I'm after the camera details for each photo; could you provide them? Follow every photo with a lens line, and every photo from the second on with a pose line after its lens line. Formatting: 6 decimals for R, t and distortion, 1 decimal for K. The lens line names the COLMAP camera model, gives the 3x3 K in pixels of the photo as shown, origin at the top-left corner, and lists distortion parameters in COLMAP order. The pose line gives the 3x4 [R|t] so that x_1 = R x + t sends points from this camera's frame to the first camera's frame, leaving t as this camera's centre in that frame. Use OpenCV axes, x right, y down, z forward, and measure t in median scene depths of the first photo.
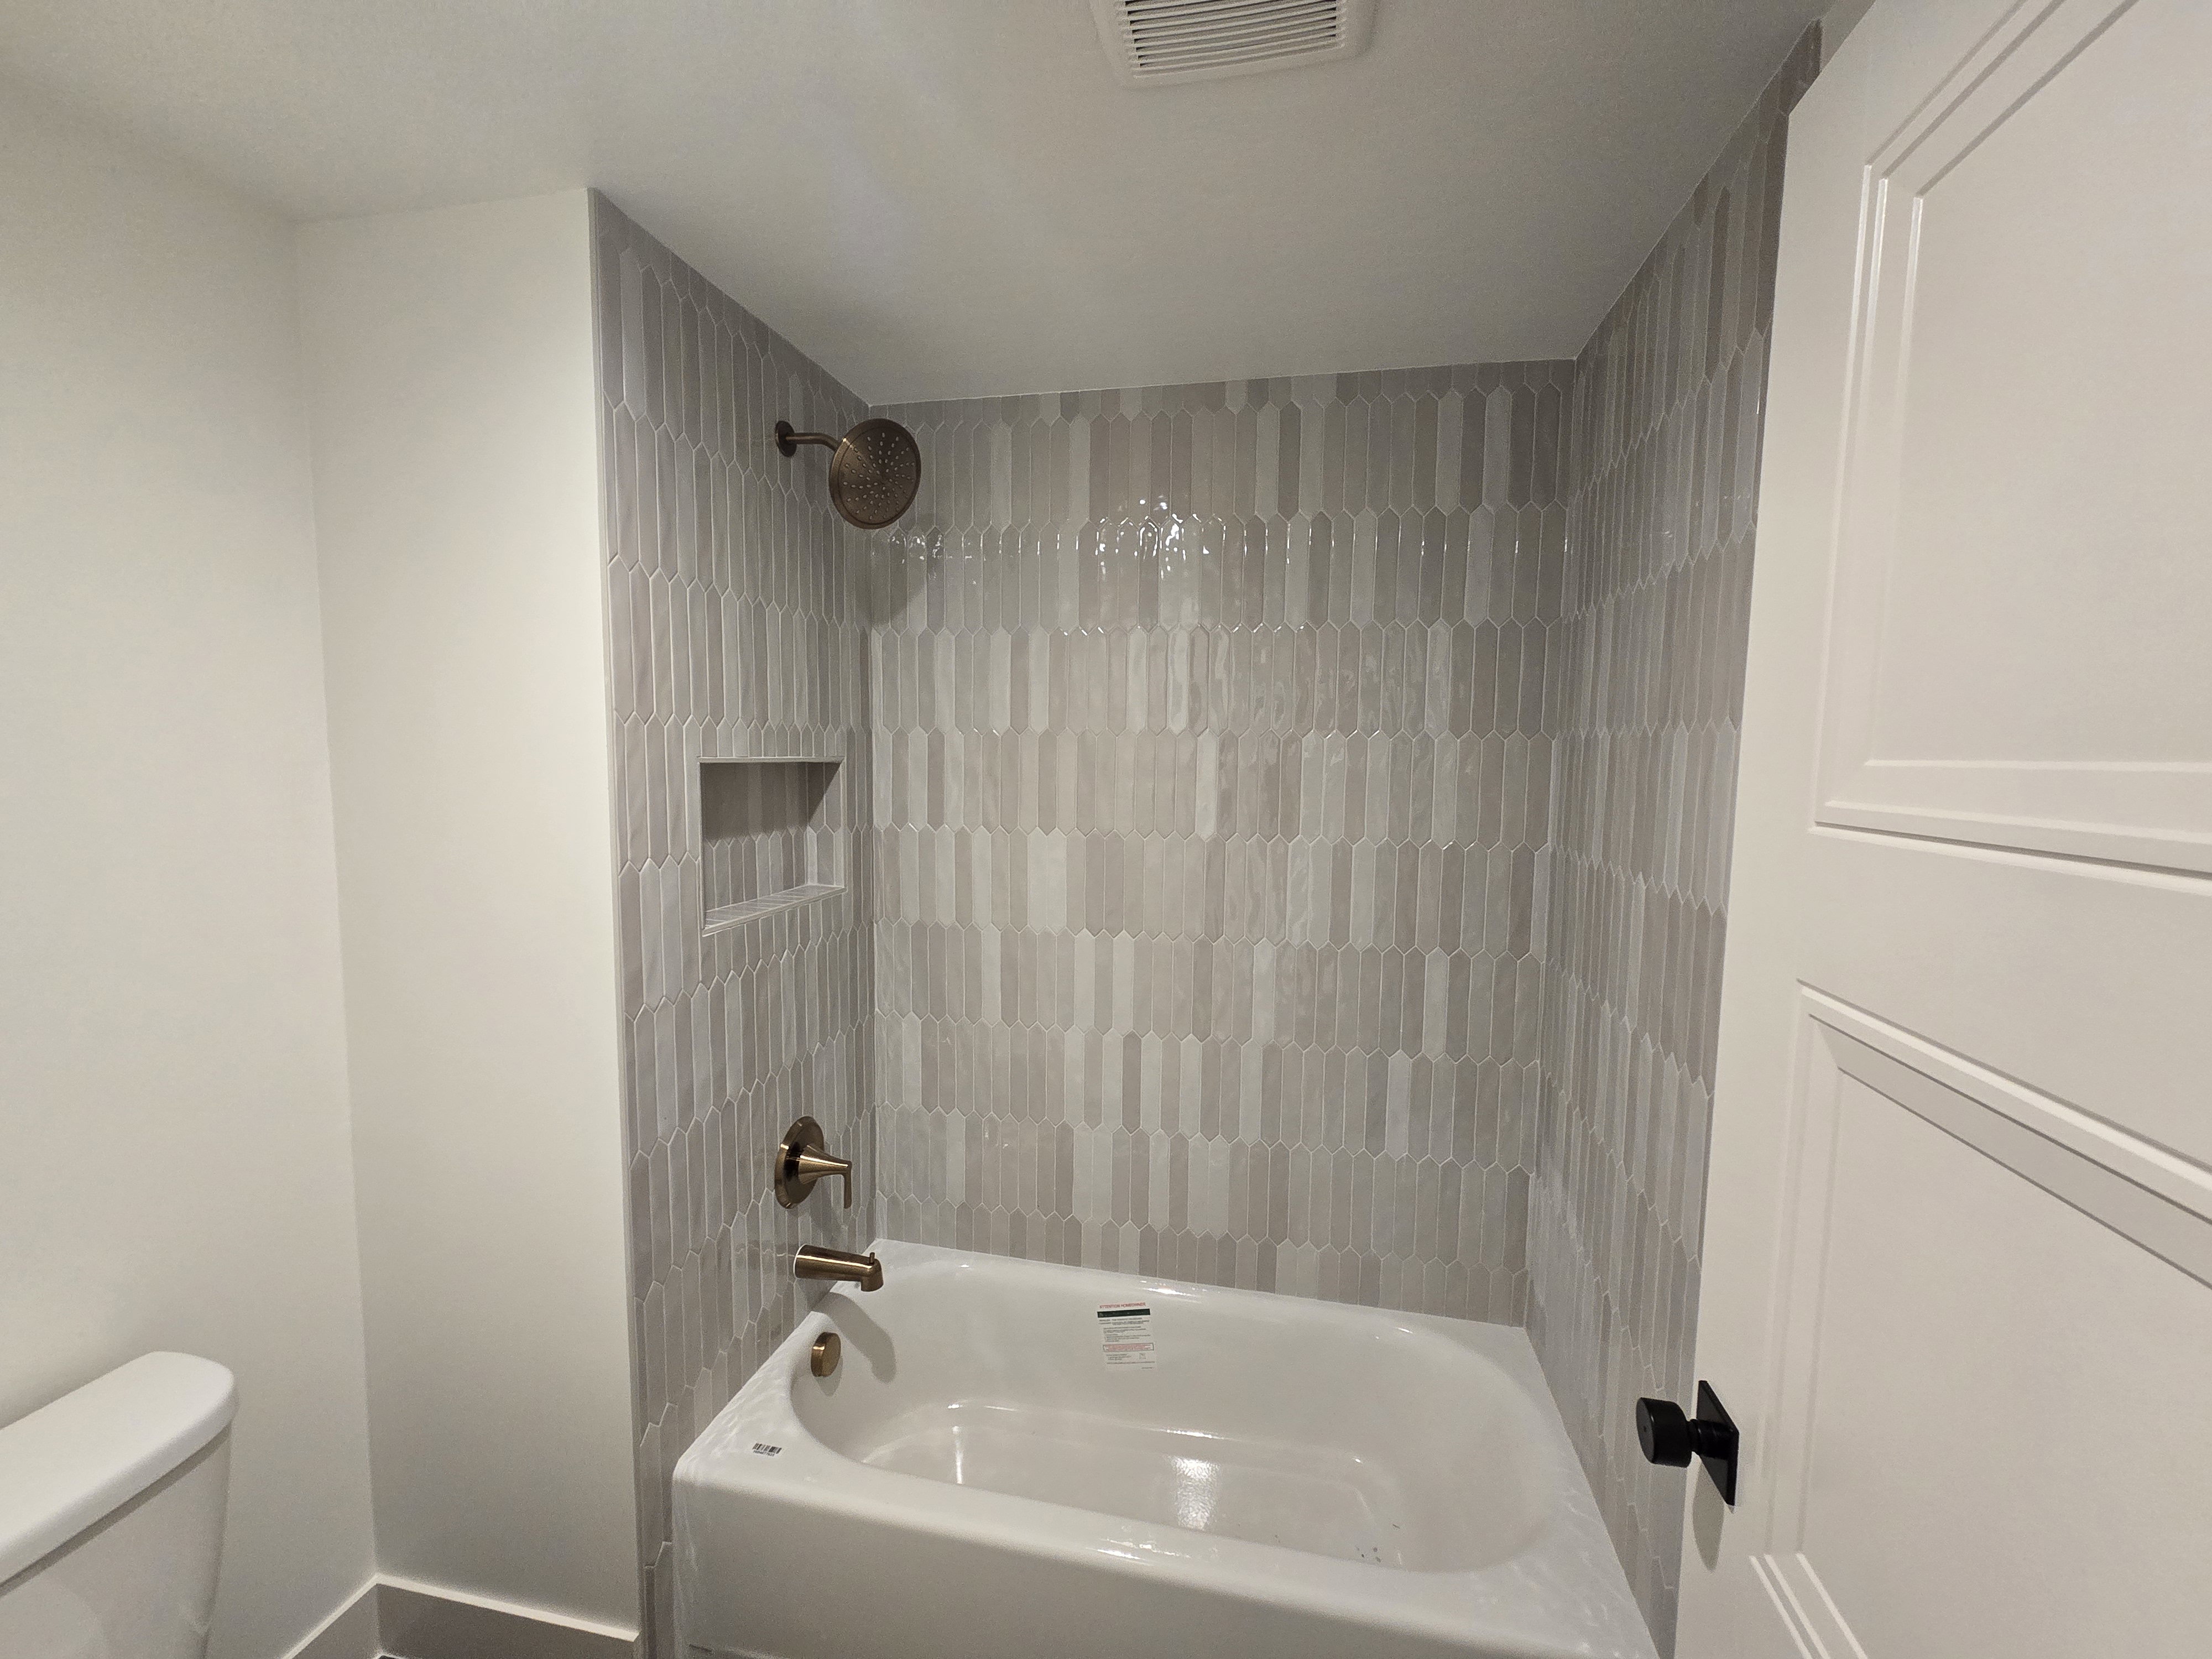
lens RADIAL K [[906.0, 0, 1102.8], [0, 906.0, 831.4], [0, 0, 1]] dist [-0.003015, 0.000315]
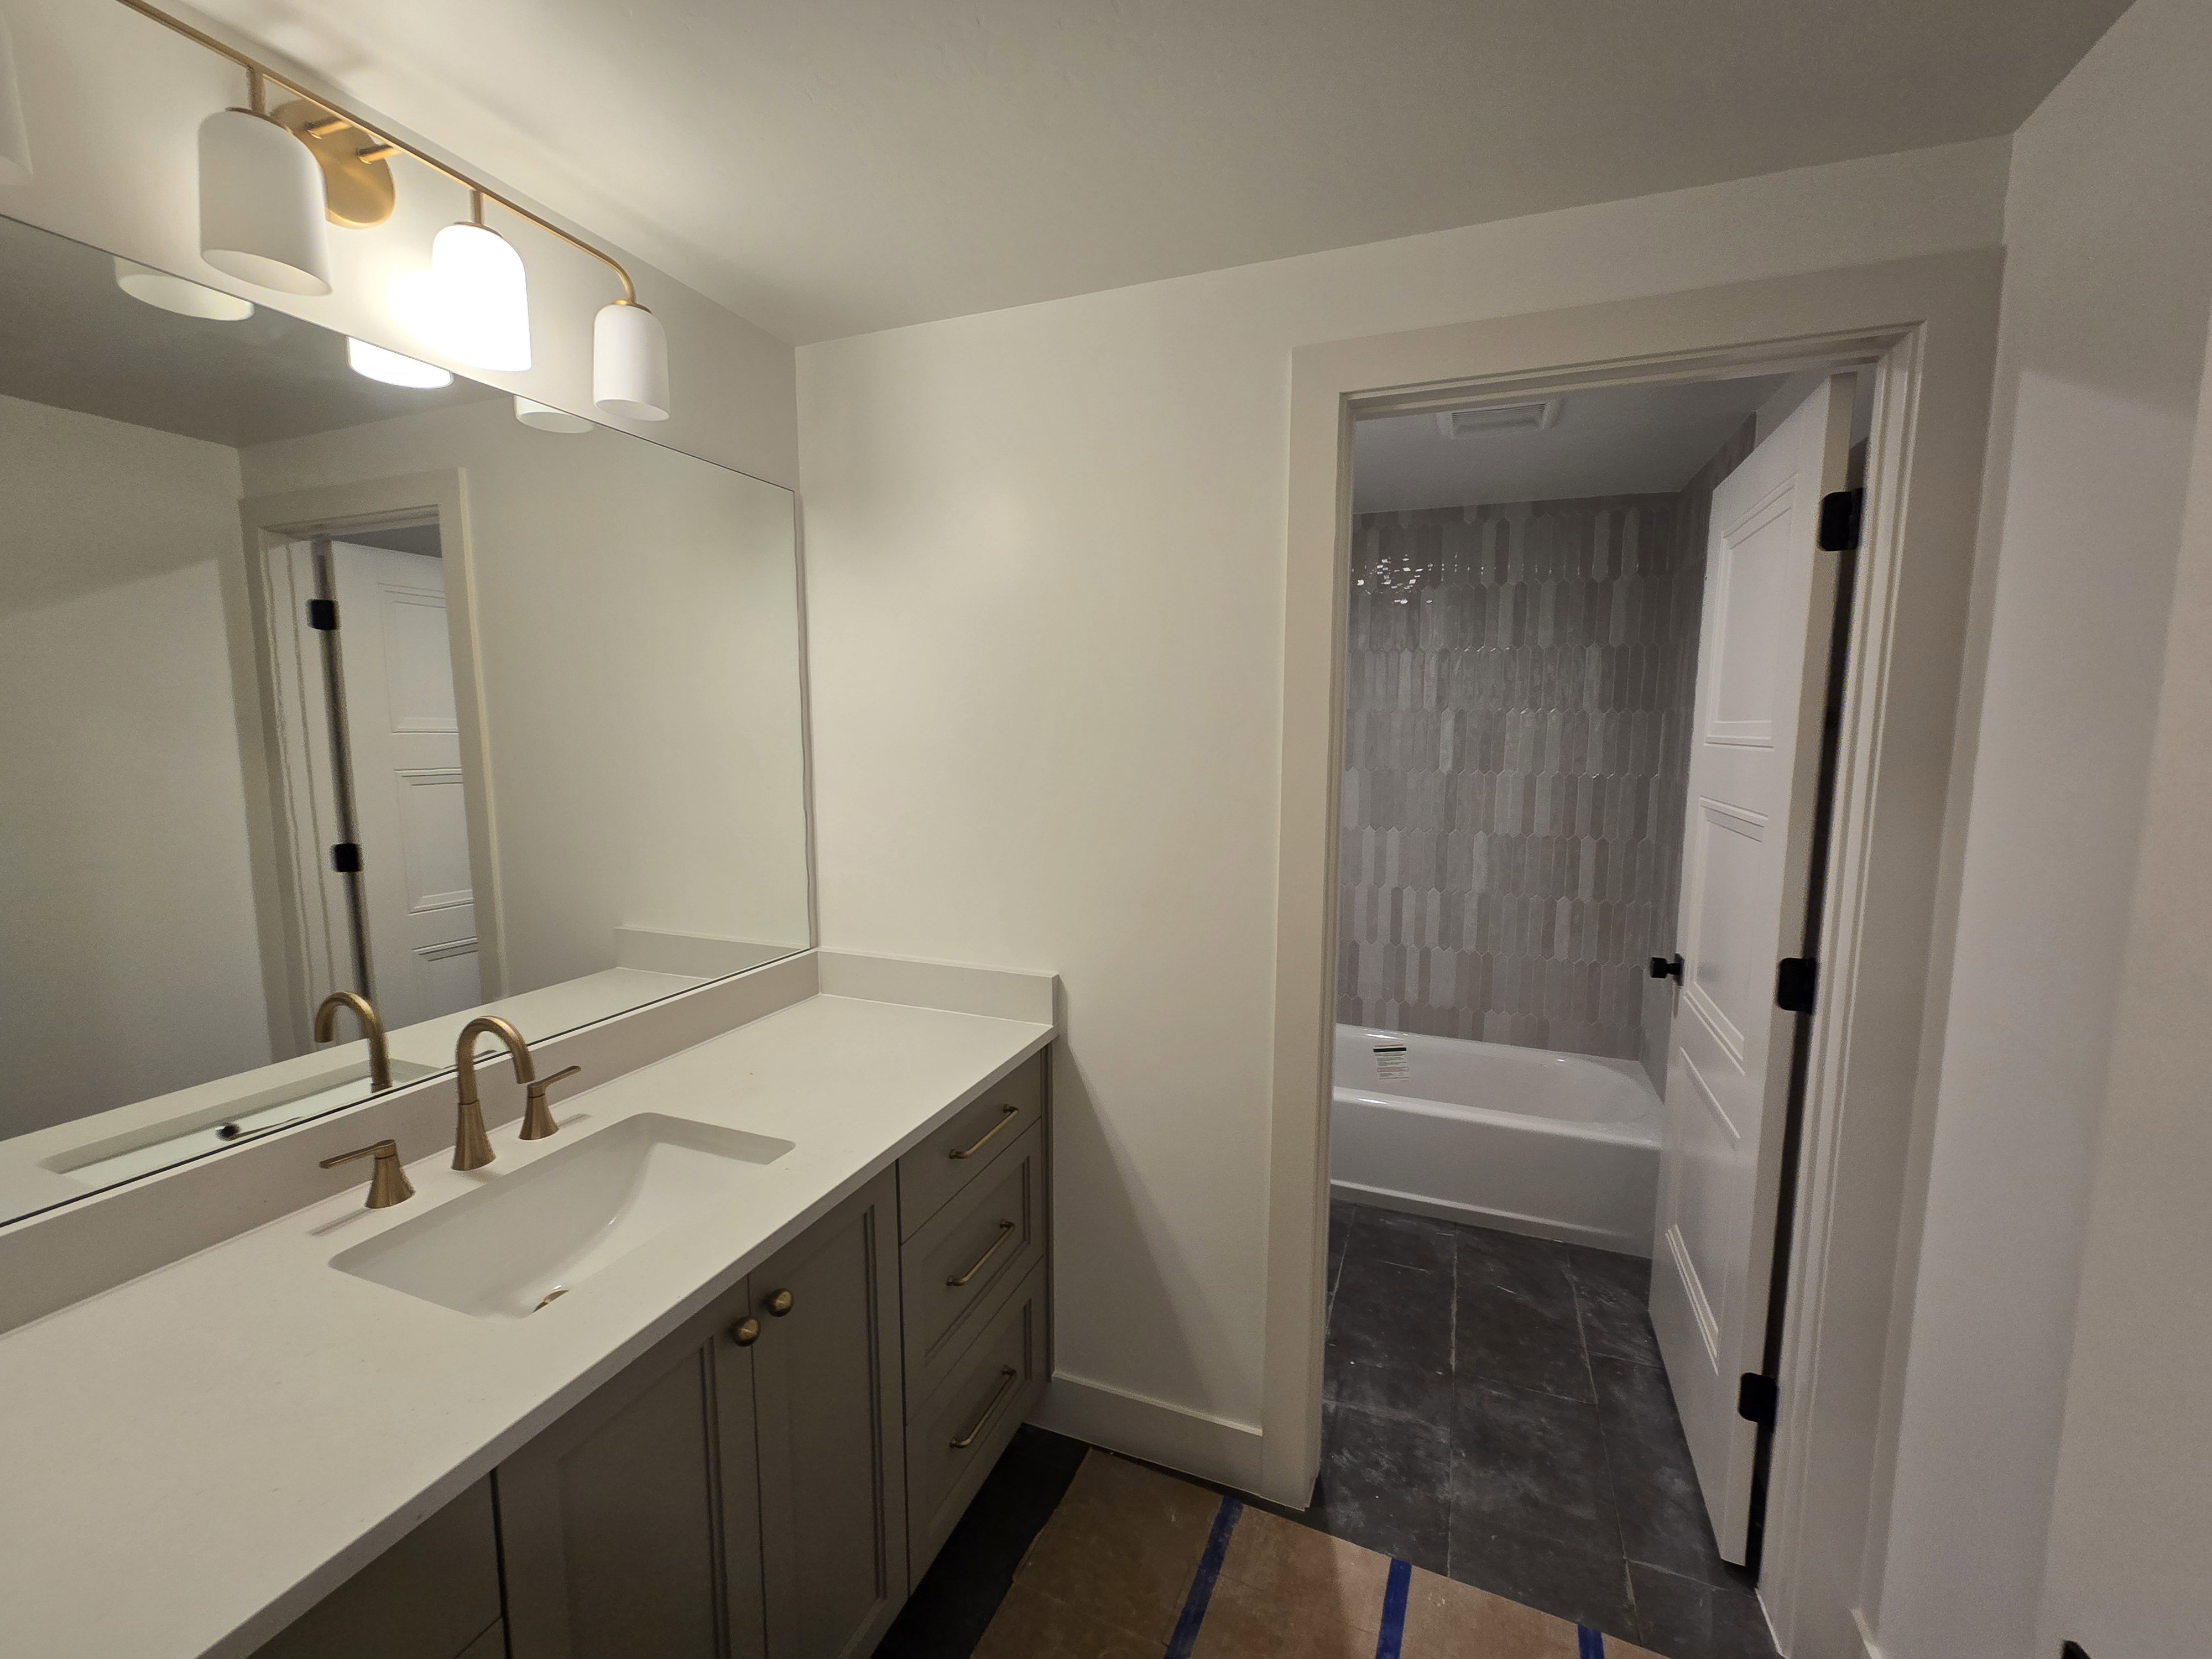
lens RADIAL K [[906.0, 0, 1110.6], [0, 906.0, 825.6], [0, 0, 1]] dist [-0.003015, 0.000315]
pose [[0.986765, 0.011798, -0.161729, -0.237524], [-0.008196, 0.999704, 0.022923, 0.075562], [0.161952, -0.021294, 0.986569, -0.807245]]
